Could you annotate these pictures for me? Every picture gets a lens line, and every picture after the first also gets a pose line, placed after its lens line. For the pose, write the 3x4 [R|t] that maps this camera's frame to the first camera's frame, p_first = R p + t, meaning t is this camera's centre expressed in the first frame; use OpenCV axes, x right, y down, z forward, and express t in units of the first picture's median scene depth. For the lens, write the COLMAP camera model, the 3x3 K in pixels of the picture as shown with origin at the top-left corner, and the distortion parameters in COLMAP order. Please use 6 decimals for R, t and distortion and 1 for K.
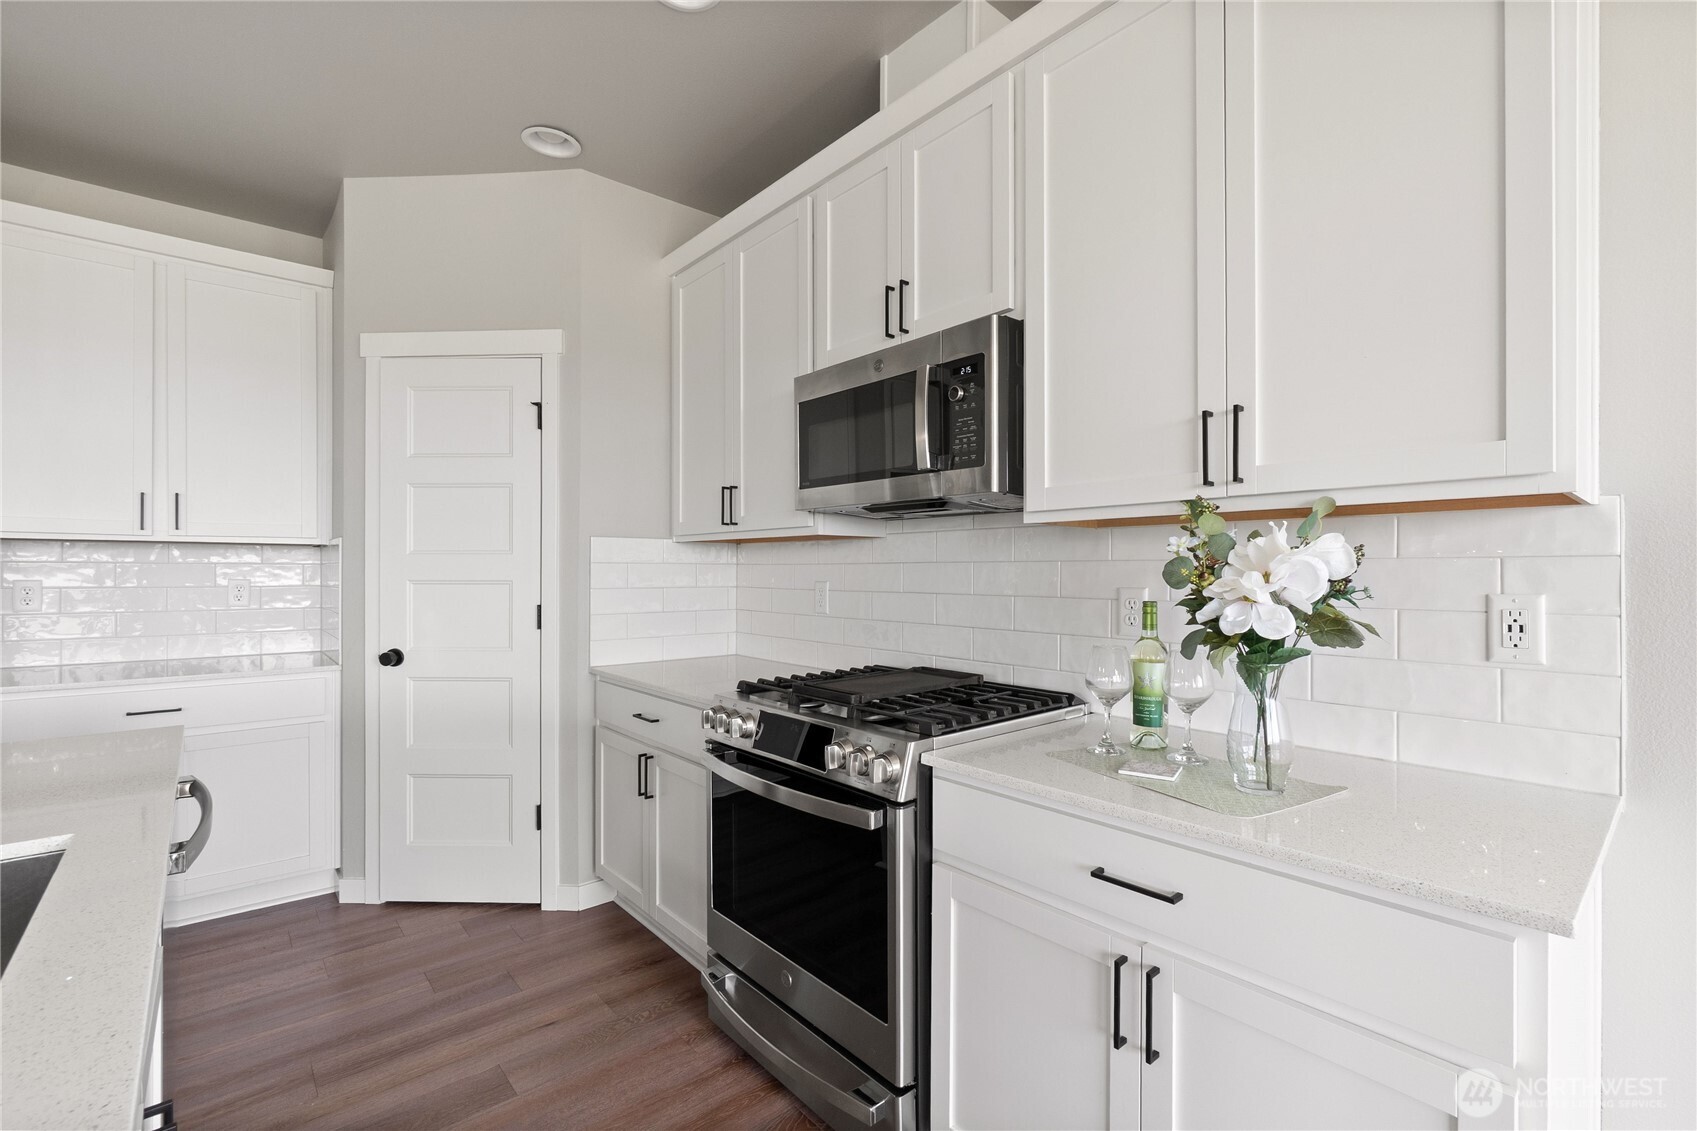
lens RADIAL K [[735.2, 0, 848.5], [0, 735.2, 565.5], [0, 0, 1]] dist [-0.002665, -0.000318]
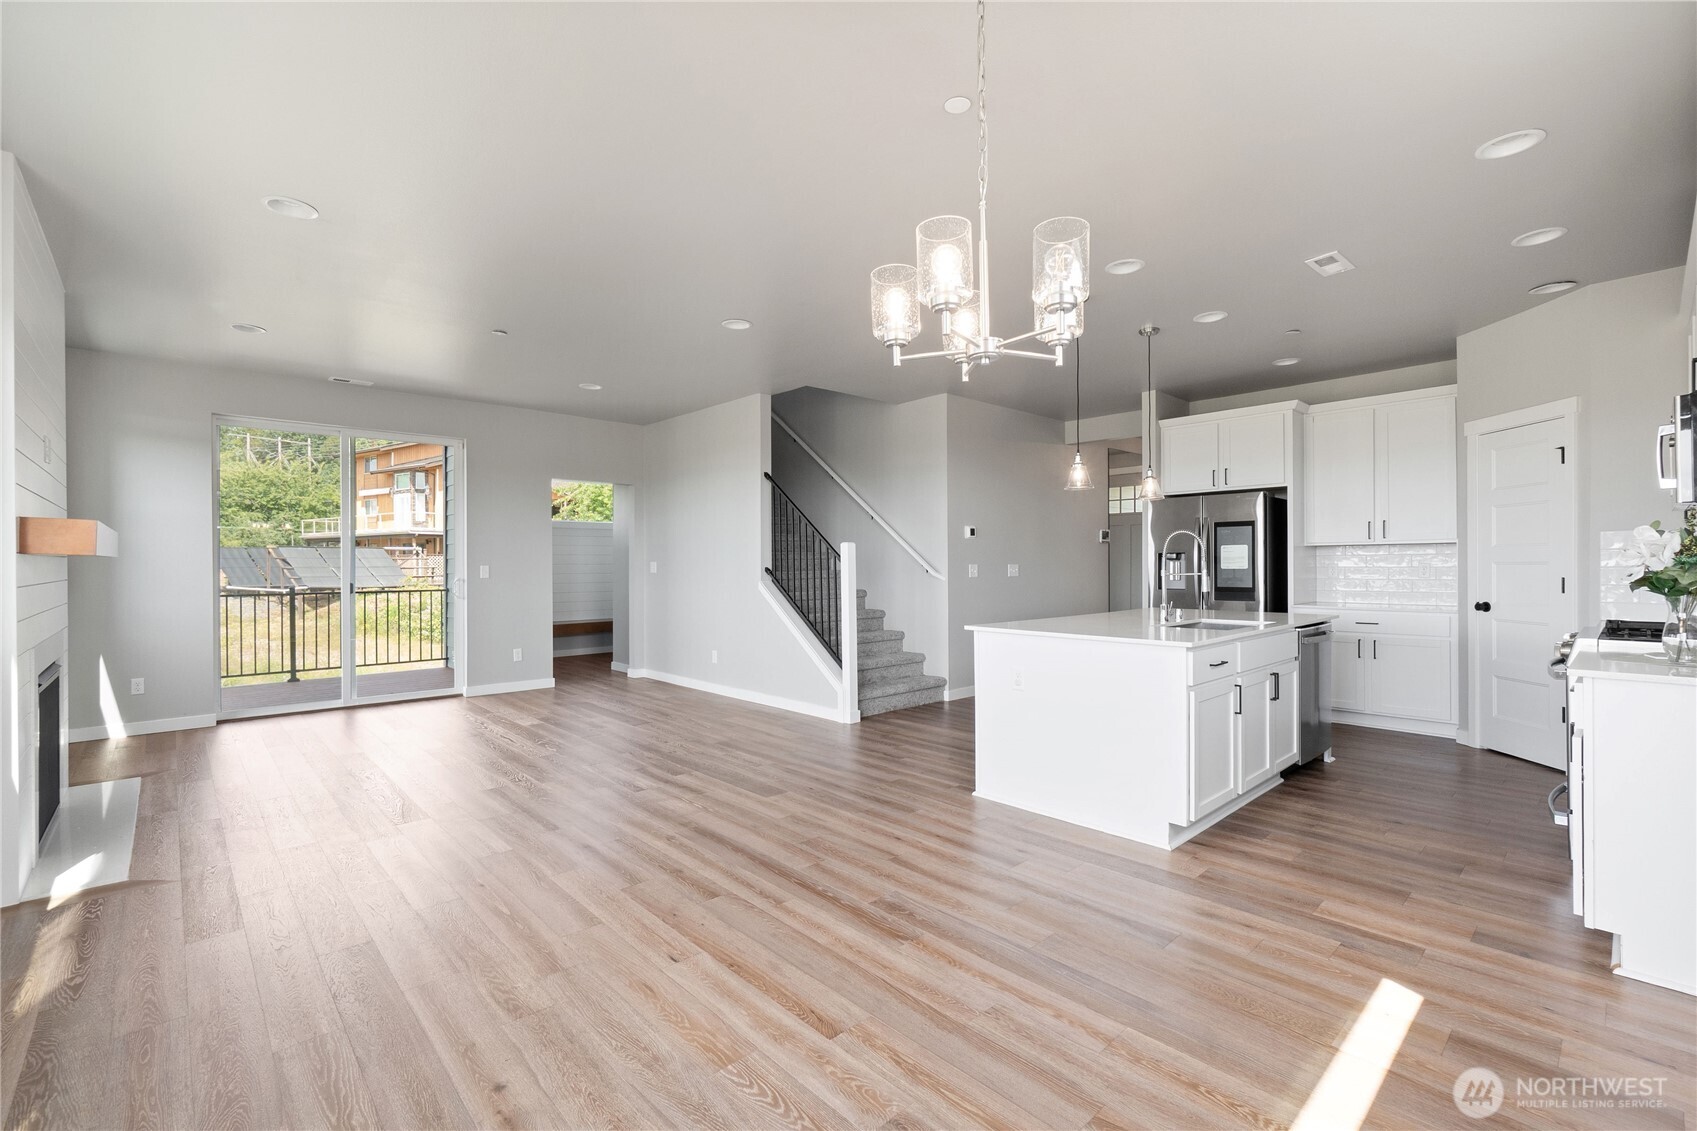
lens RADIAL K [[735.2, 0, 848.5], [0, 735.2, 565.5], [0, 0, 1]] dist [-0.002665, -0.000318]
pose [[0.043356, -0.004122, -0.999051, 1.456458], [0.017771, 0.999836, -0.003354, 0.009482], [0.998902, -0.017609, 0.043422, -0.799024]]
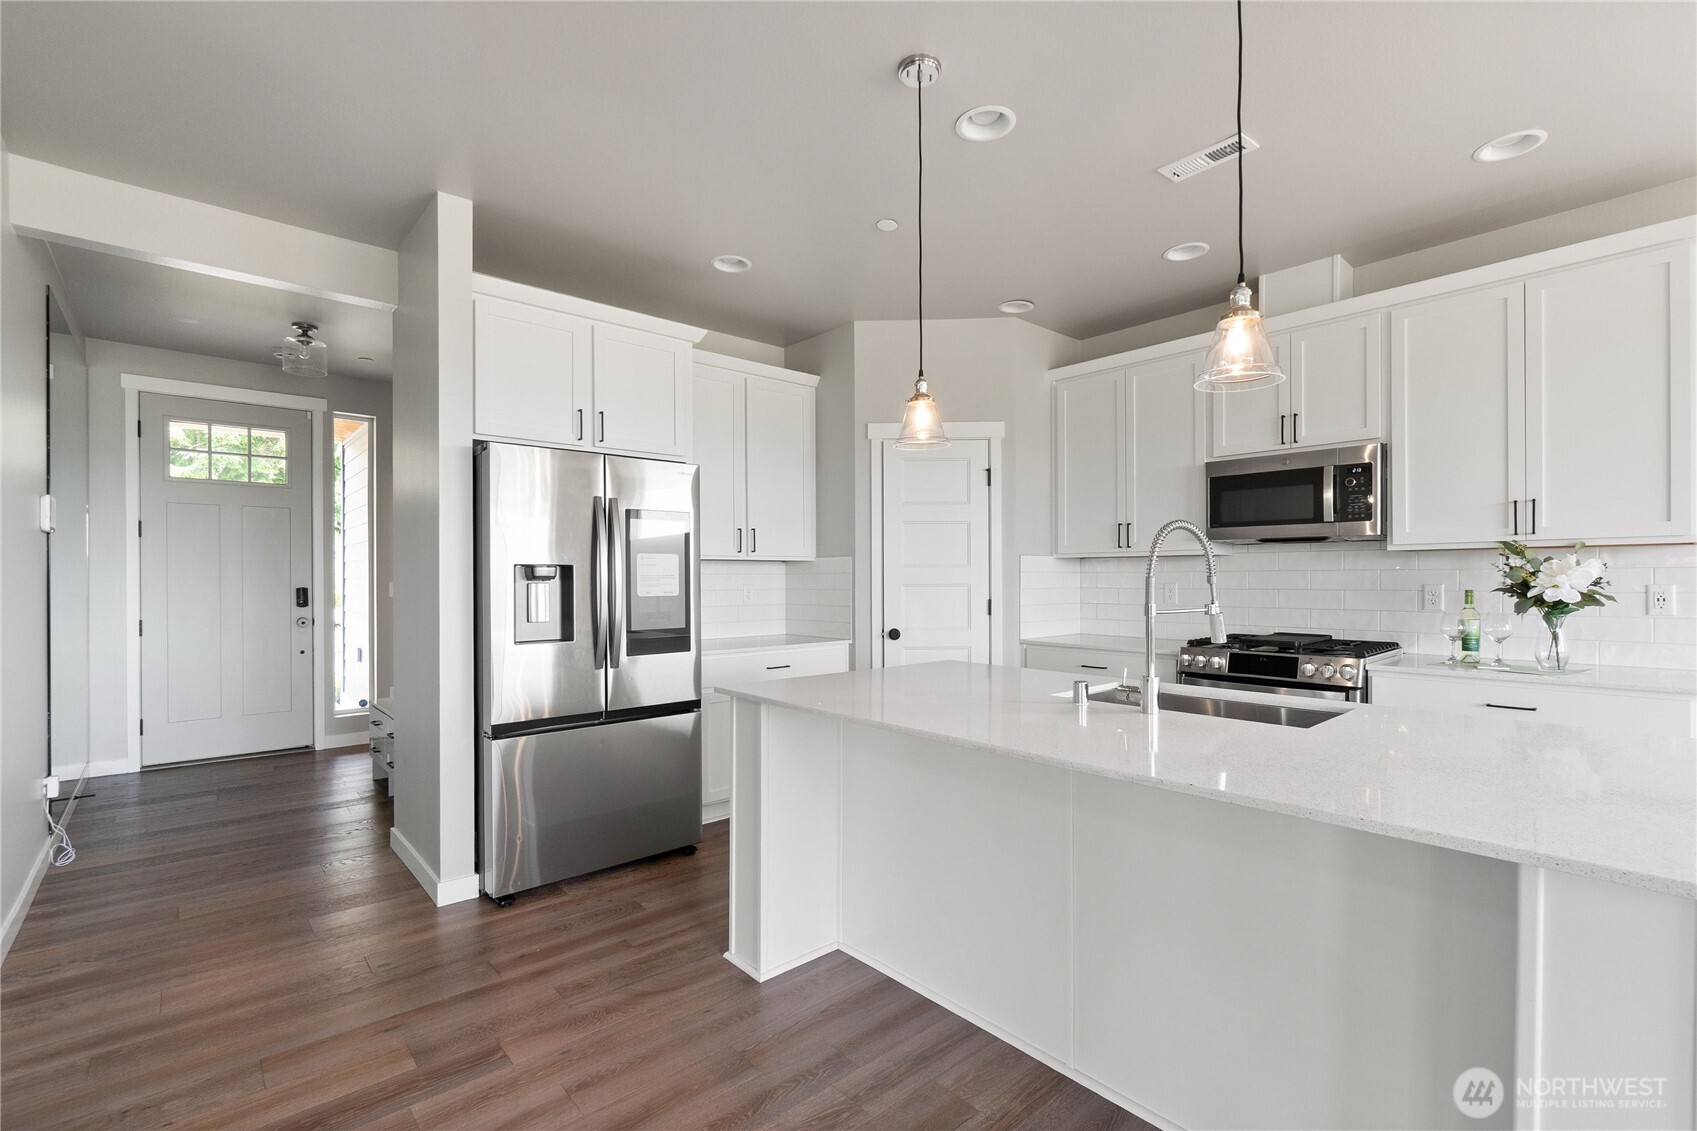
lens RADIAL K [[744.1, 0, 847.1], [0, 744.1, 582.5], [0, 0, 1]] dist [-0.000854, 0.000060]
pose [[0.999880, -0.007059, 0.013777, -1.029308], [0.006862, 0.999874, 0.014321, -0.009759], [-0.013876, -0.014225, 0.999803, -0.787568]]
